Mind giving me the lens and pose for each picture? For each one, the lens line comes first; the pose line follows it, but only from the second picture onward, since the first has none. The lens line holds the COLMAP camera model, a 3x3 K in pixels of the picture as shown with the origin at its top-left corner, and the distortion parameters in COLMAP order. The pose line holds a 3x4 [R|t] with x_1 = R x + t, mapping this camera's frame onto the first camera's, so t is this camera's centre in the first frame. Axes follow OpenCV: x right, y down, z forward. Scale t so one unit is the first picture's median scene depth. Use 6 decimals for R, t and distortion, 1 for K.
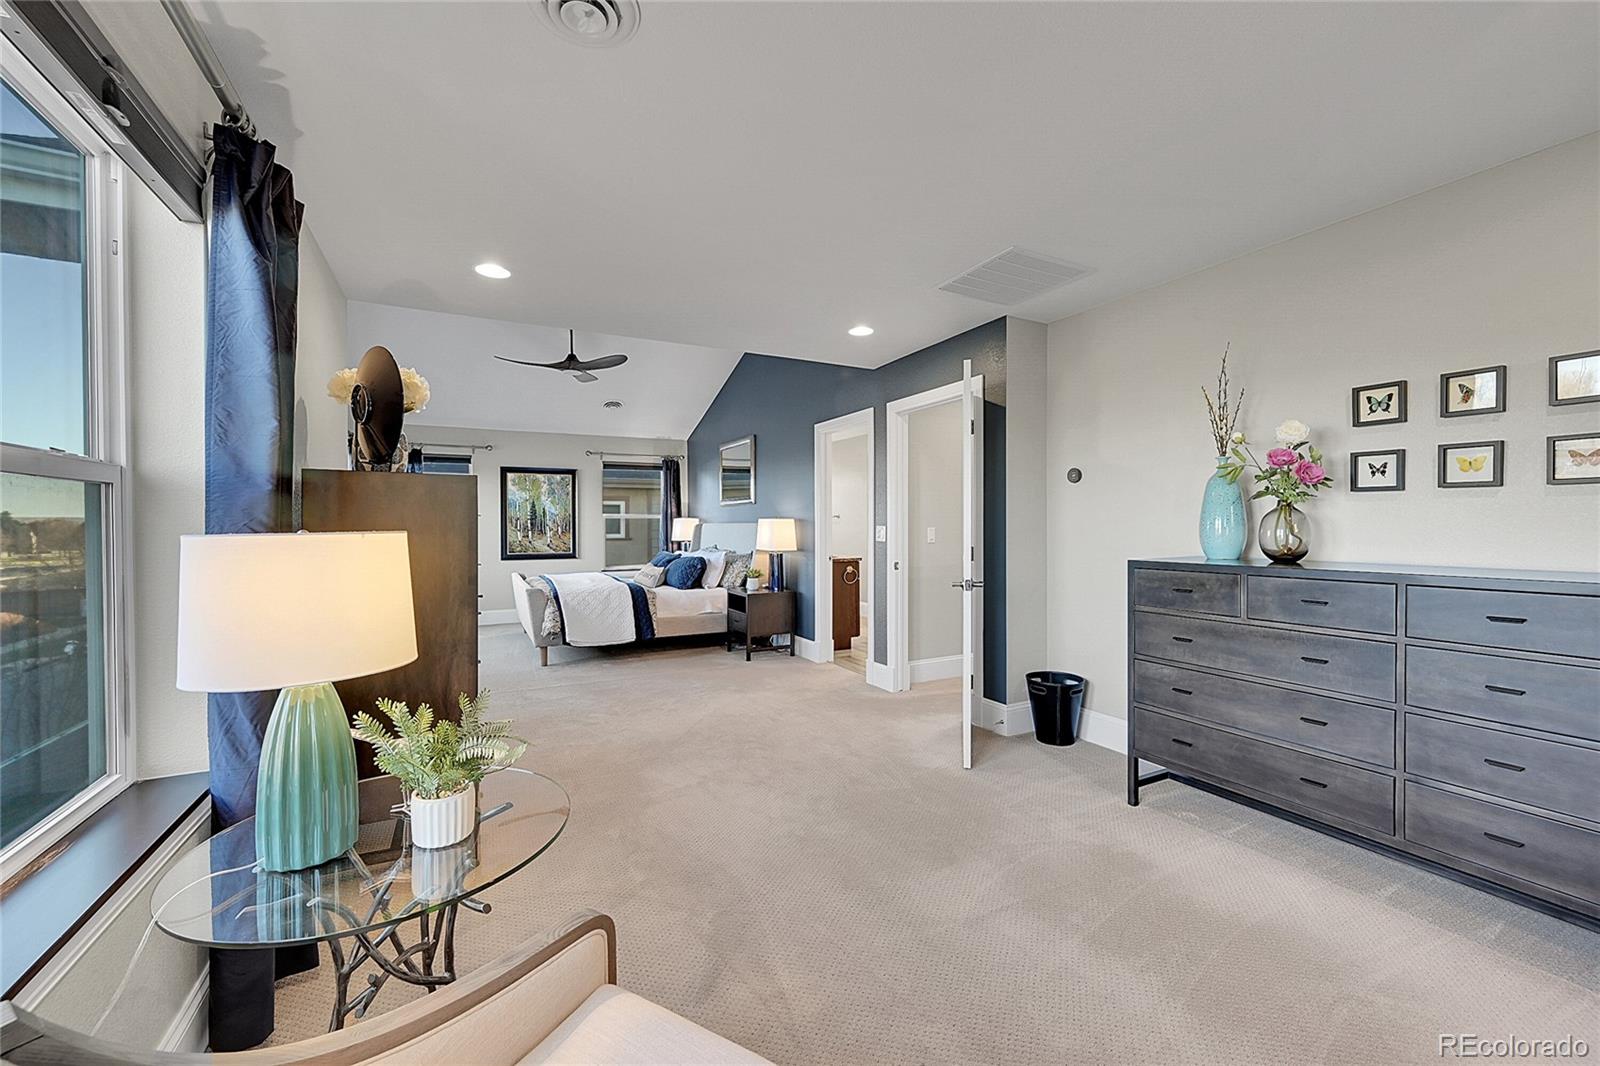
lens RADIAL K [[625.5, 0, 793.3], [0, 625.5, 530.3], [0, 0, 1]] dist [0.000365, 0.000014]
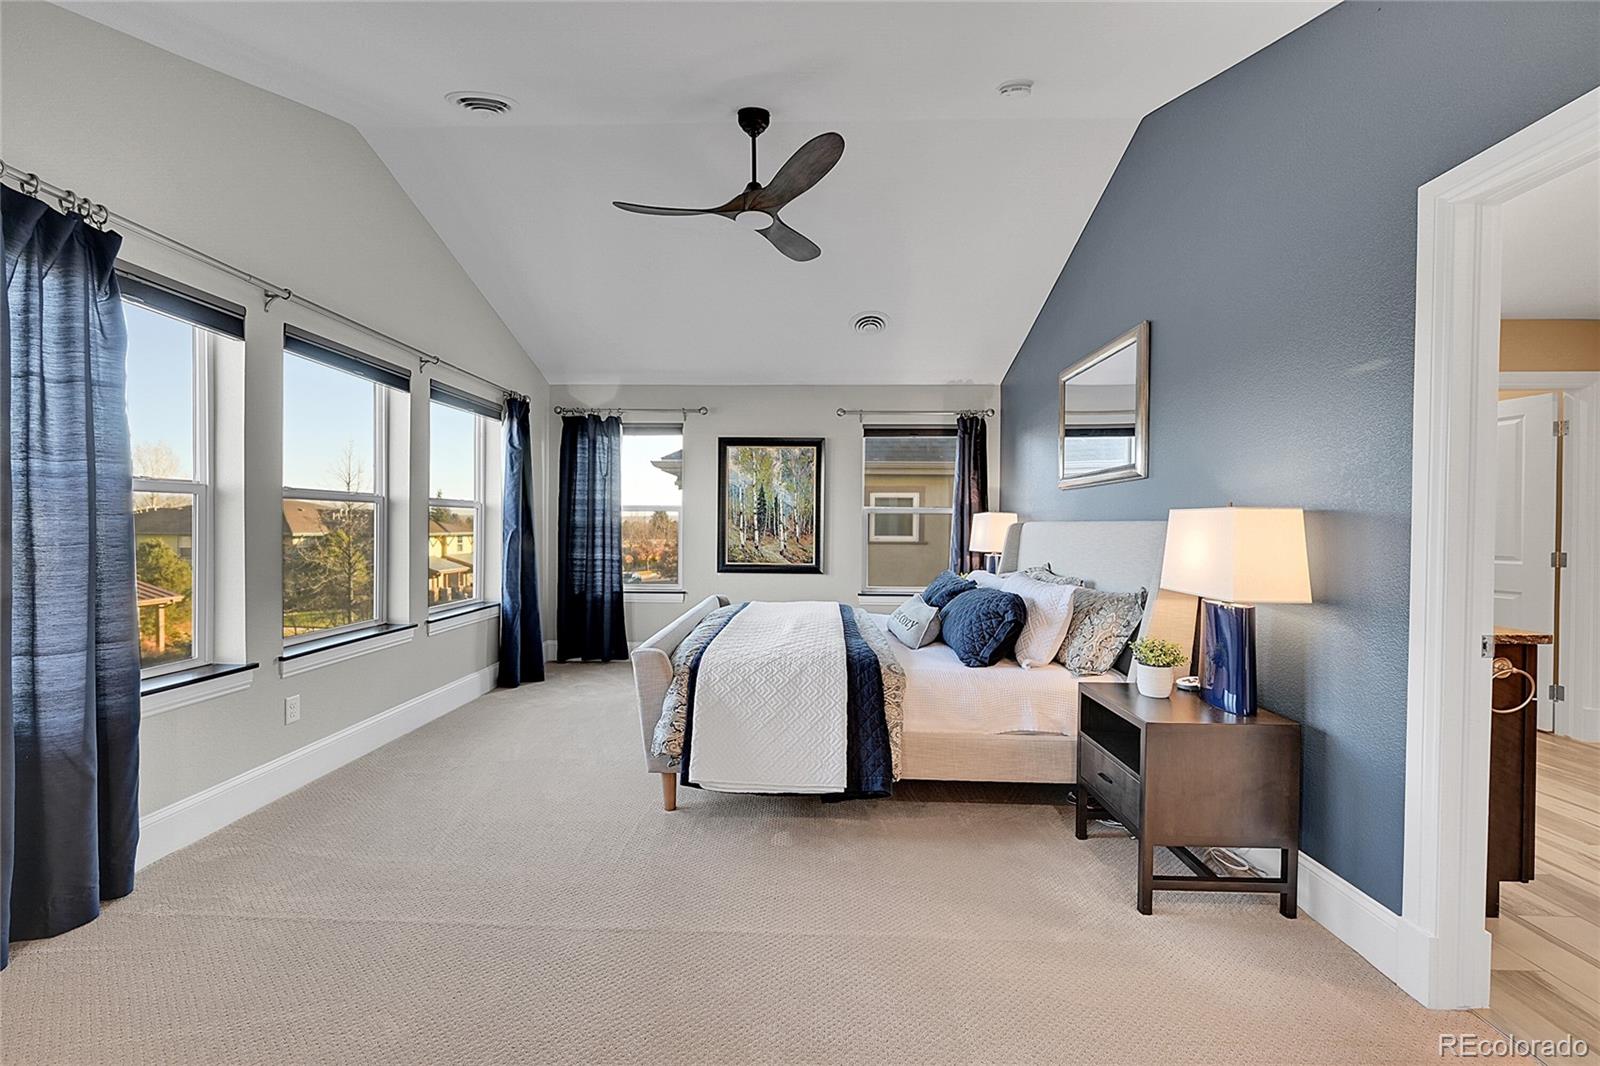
lens RADIAL K [[625.5, 0, 793.3], [0, 625.5, 530.3], [0, 0, 1]] dist [0.000365, 0.000014]
pose [[0.872996, 0.016020, -0.487464, -0.054891], [-0.016241, 0.999861, 0.003773, -0.002775], [0.487456, 0.004623, 0.873135, 0.428798]]
